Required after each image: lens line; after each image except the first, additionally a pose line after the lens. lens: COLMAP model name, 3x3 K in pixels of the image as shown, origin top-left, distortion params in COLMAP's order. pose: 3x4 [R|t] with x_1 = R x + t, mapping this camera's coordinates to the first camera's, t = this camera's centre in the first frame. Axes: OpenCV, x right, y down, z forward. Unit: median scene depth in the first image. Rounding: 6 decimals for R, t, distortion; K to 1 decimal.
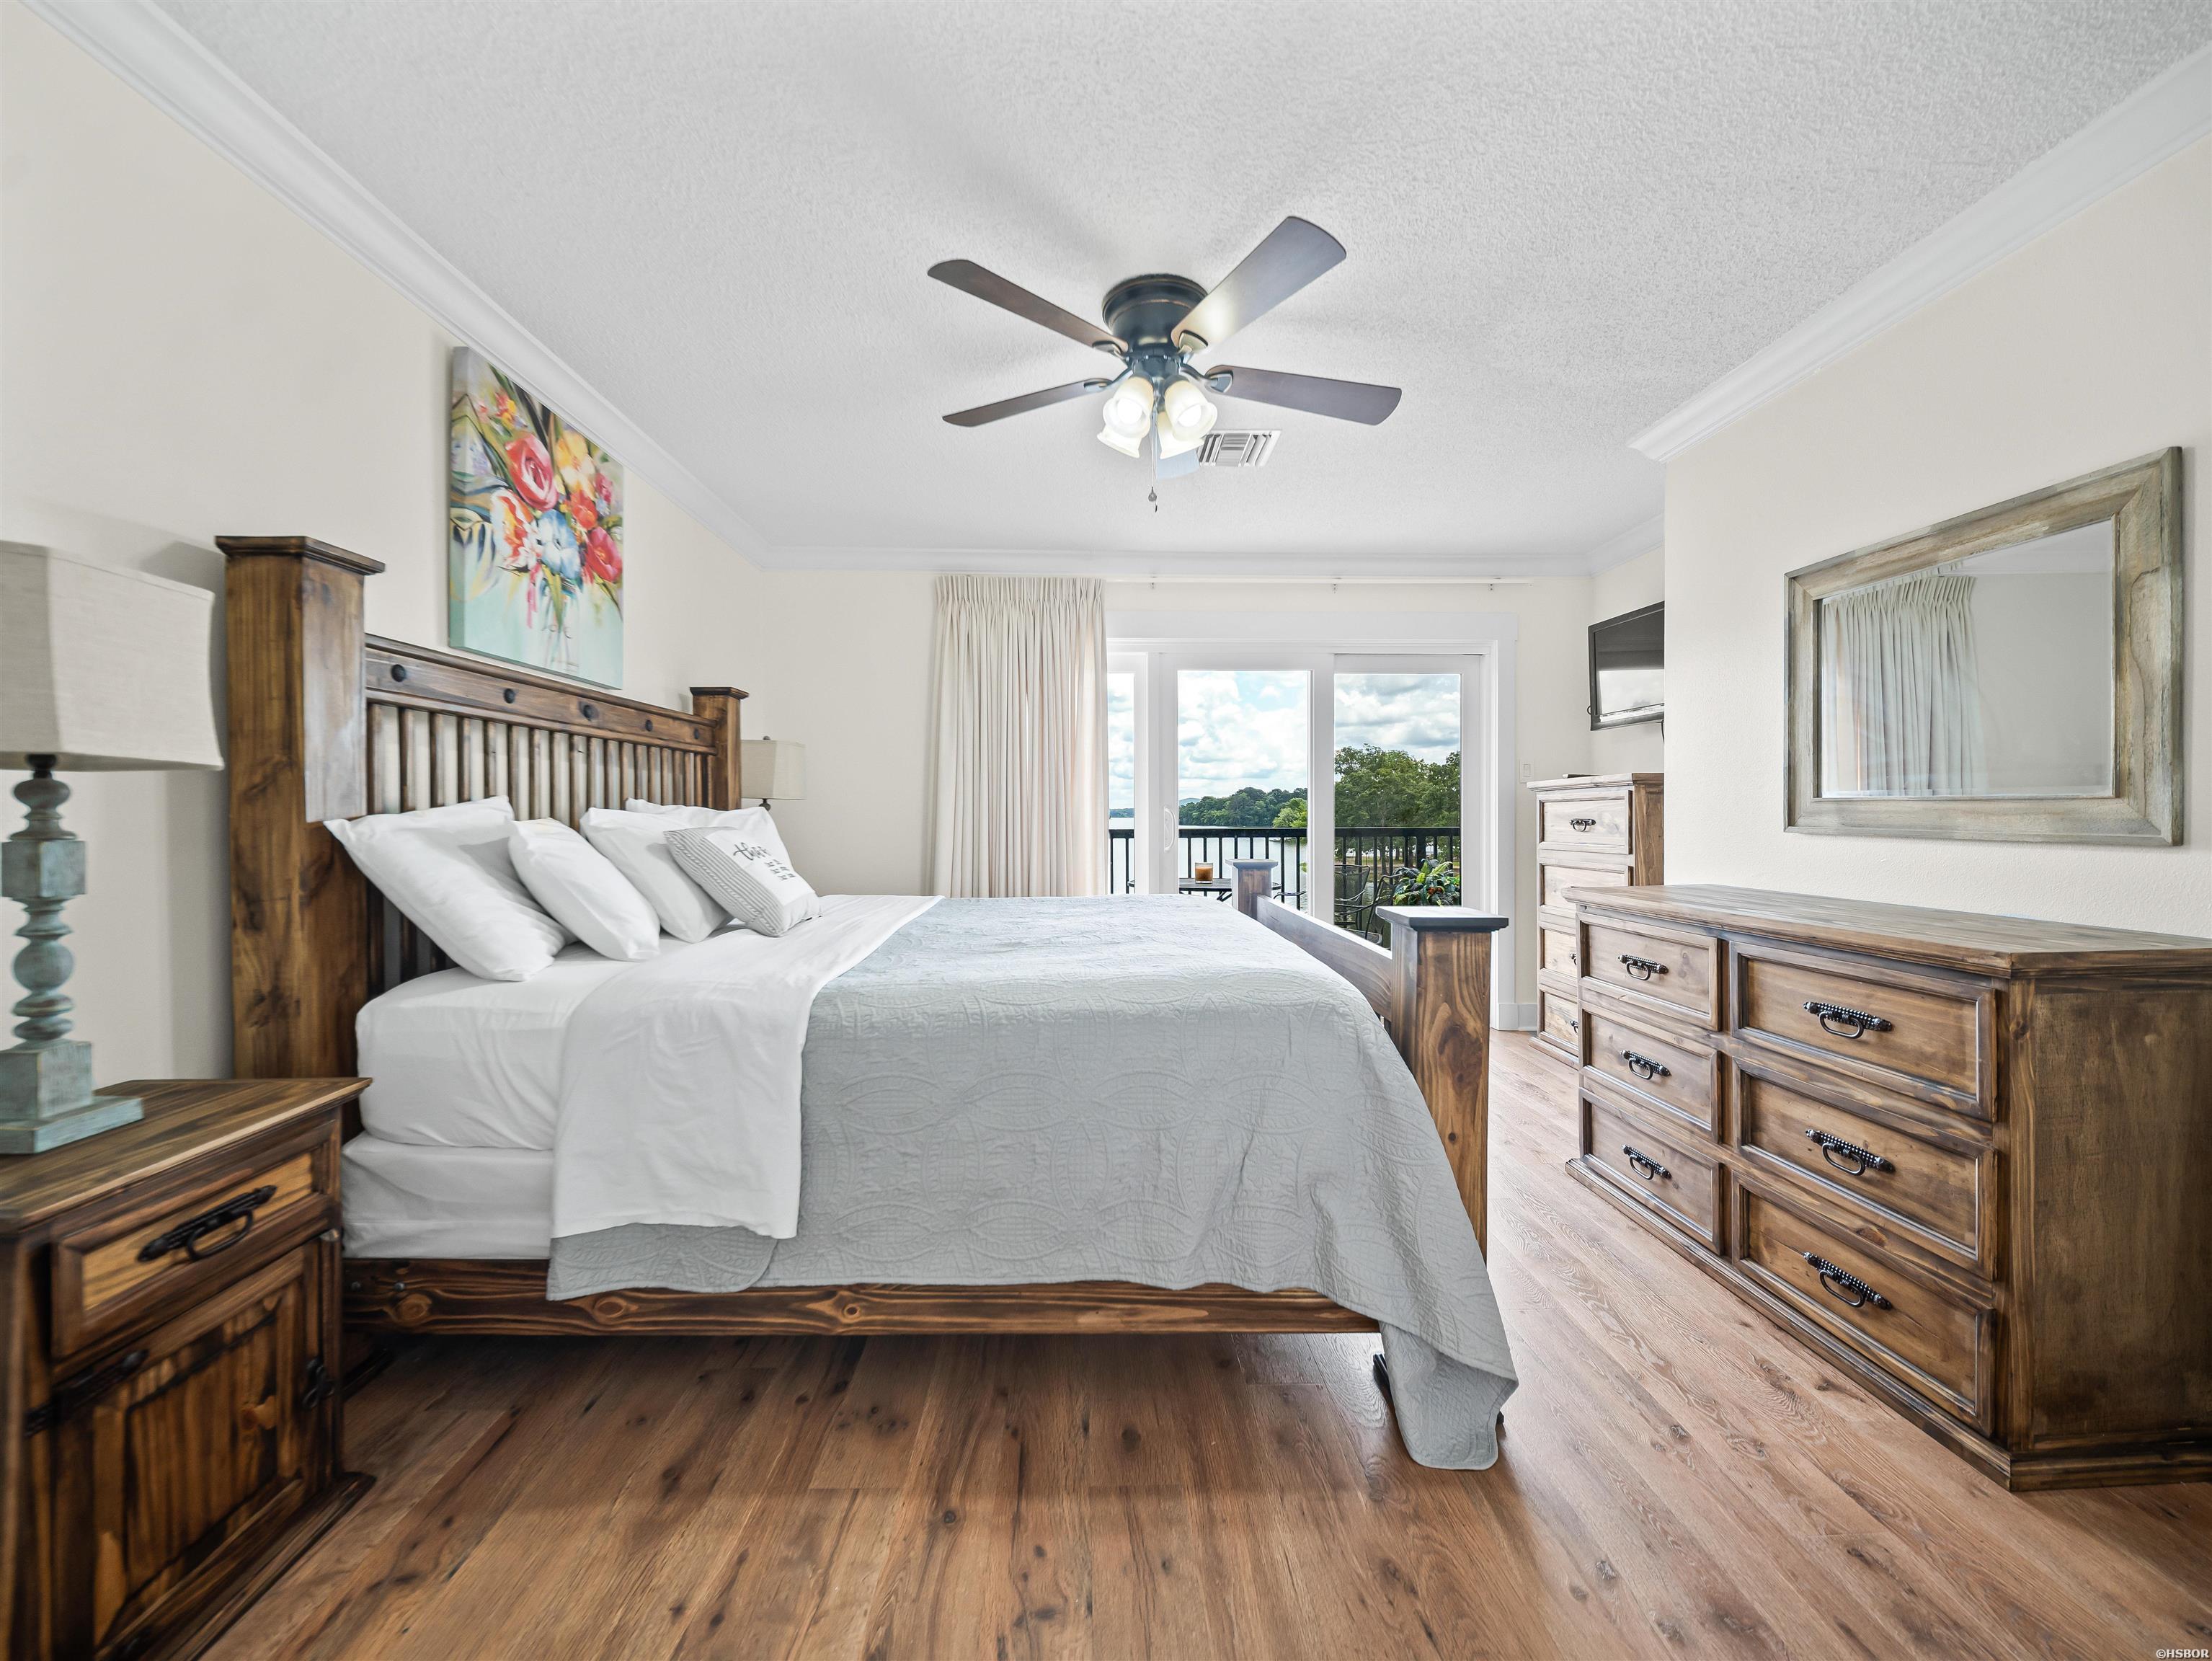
lens RADIAL K [[863.5, 0, 1136.6], [0, 863.5, 815.8], [0, 0, 1]] dist [0.030017, -0.010154]
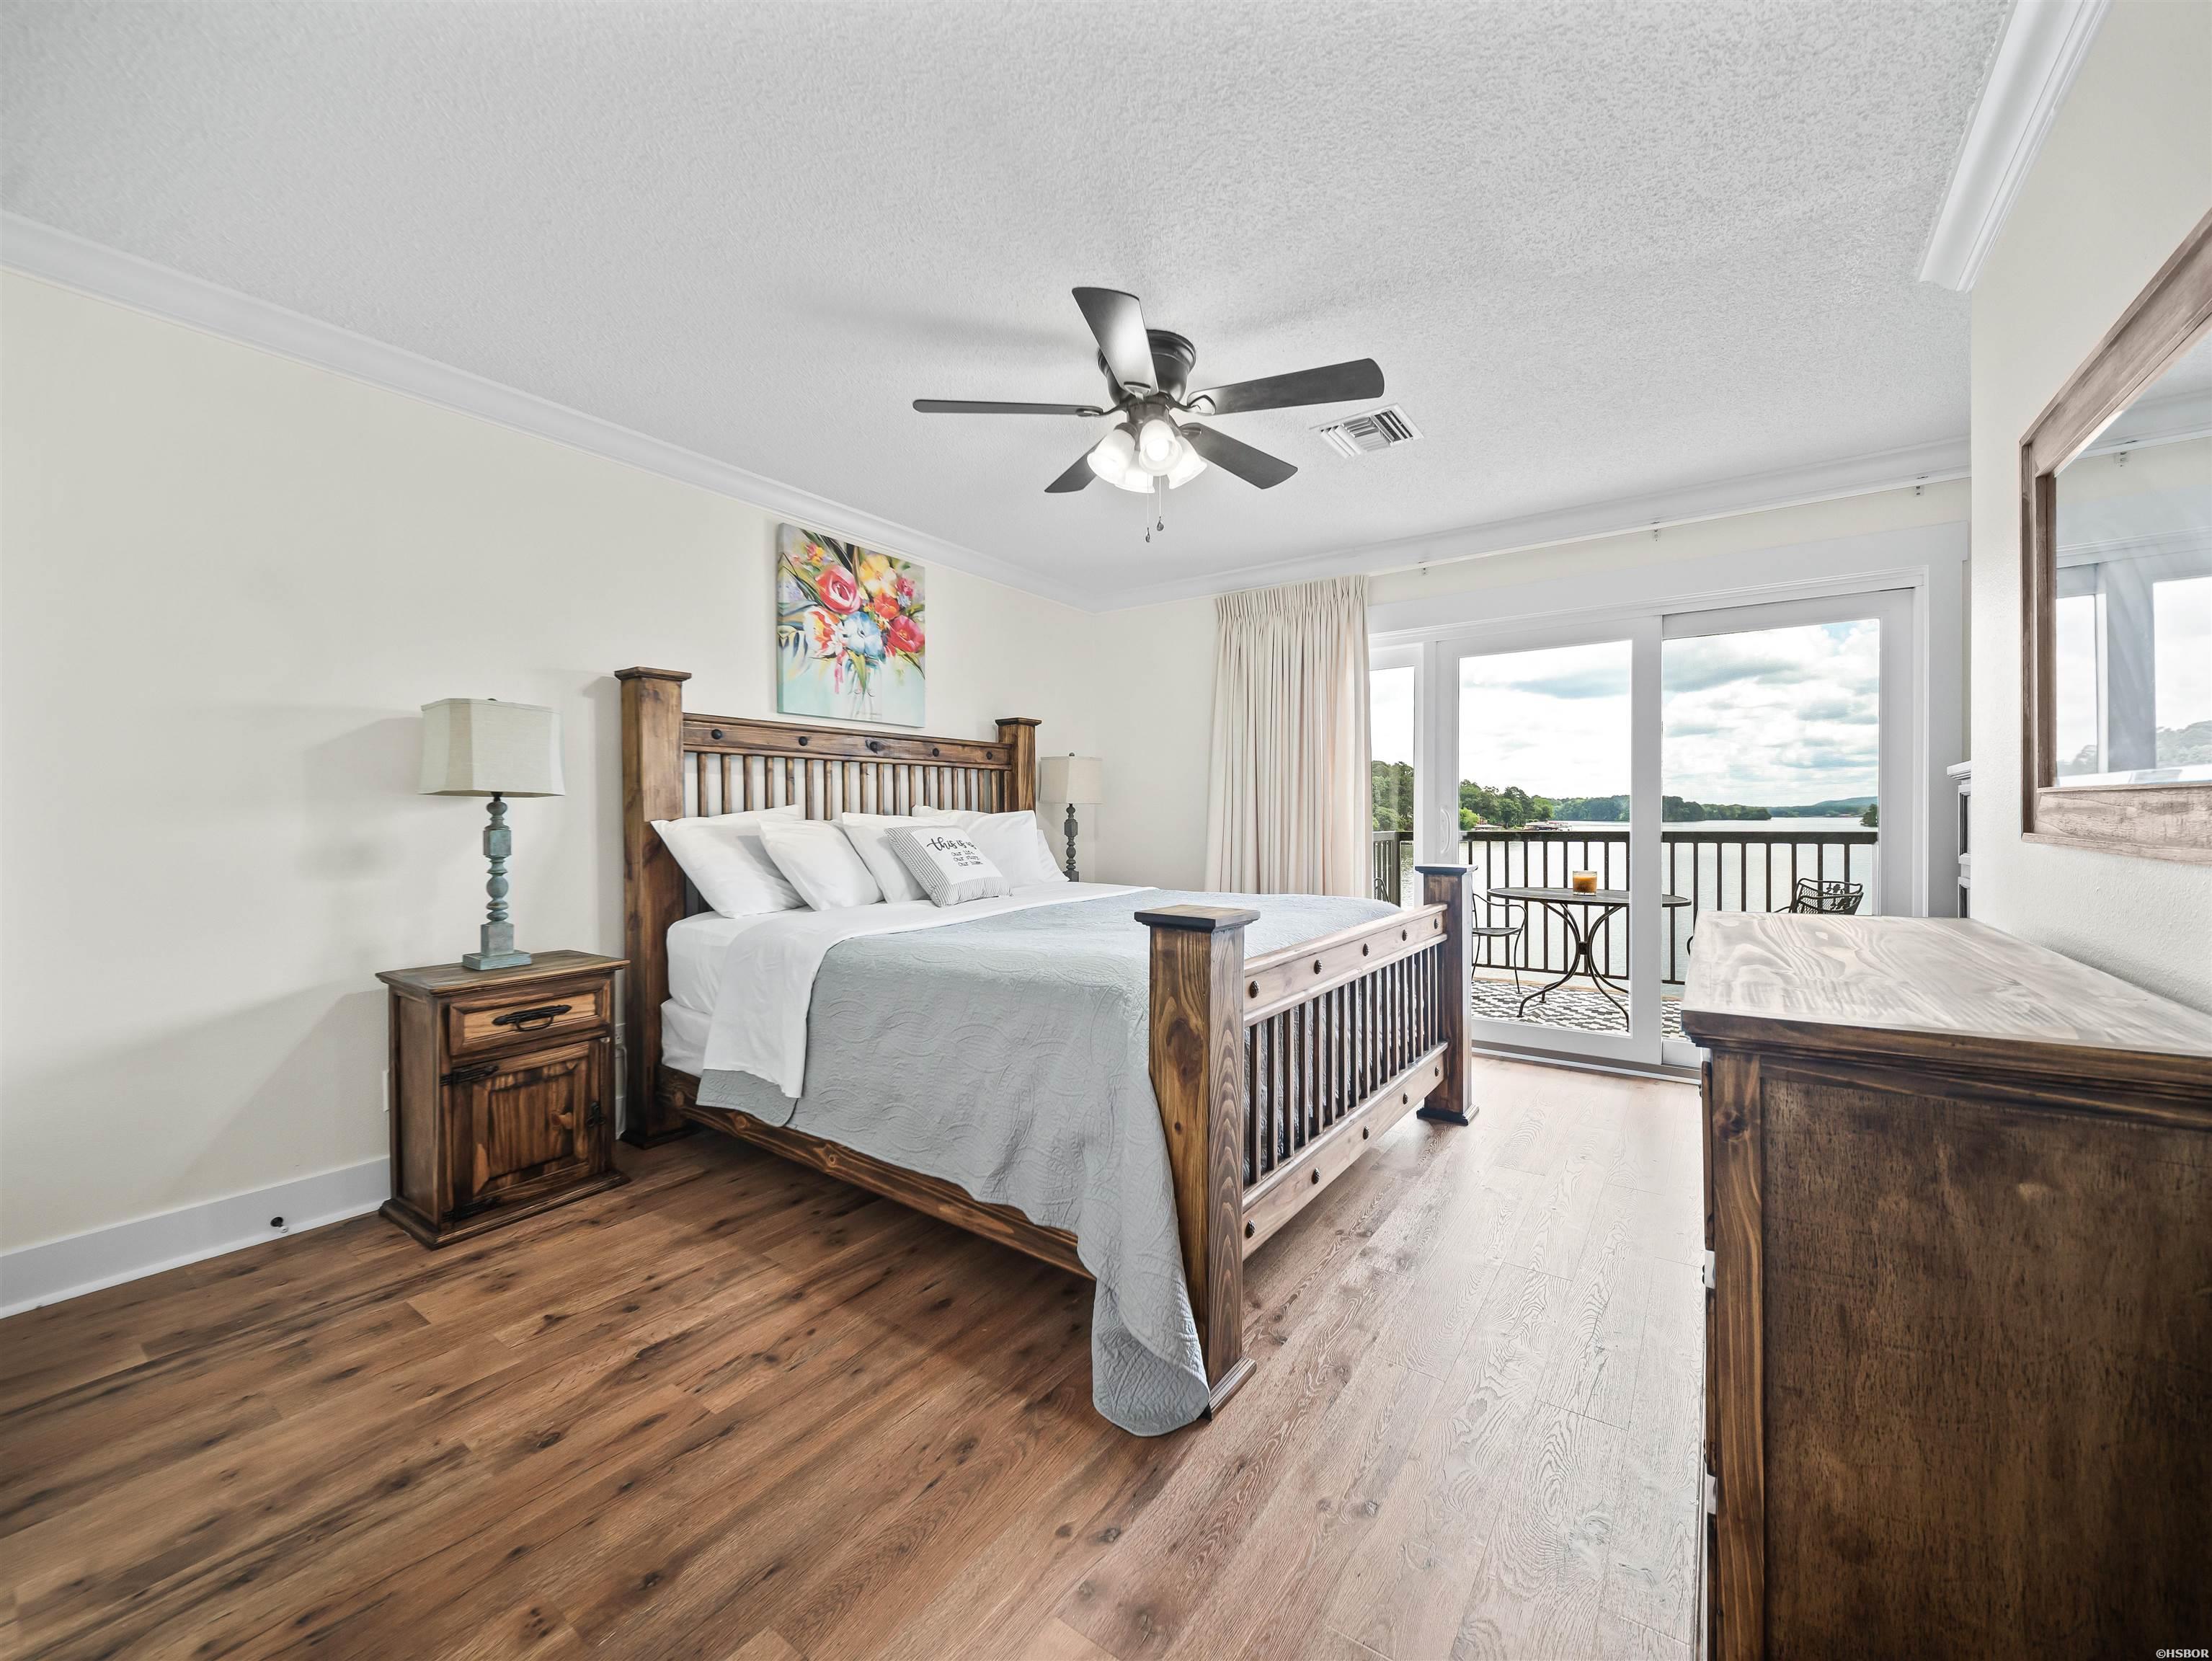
lens RADIAL K [[863.5, 0, 1137.3], [0, 863.5, 831.7], [0, 0, 1]] dist [0.030017, -0.010154]
pose [[0.801890, 0.008590, -0.597410, 0.940860], [0.001964, 0.999853, 0.017013, -0.000693], [0.597468, -0.014816, 0.801756, 0.153118]]
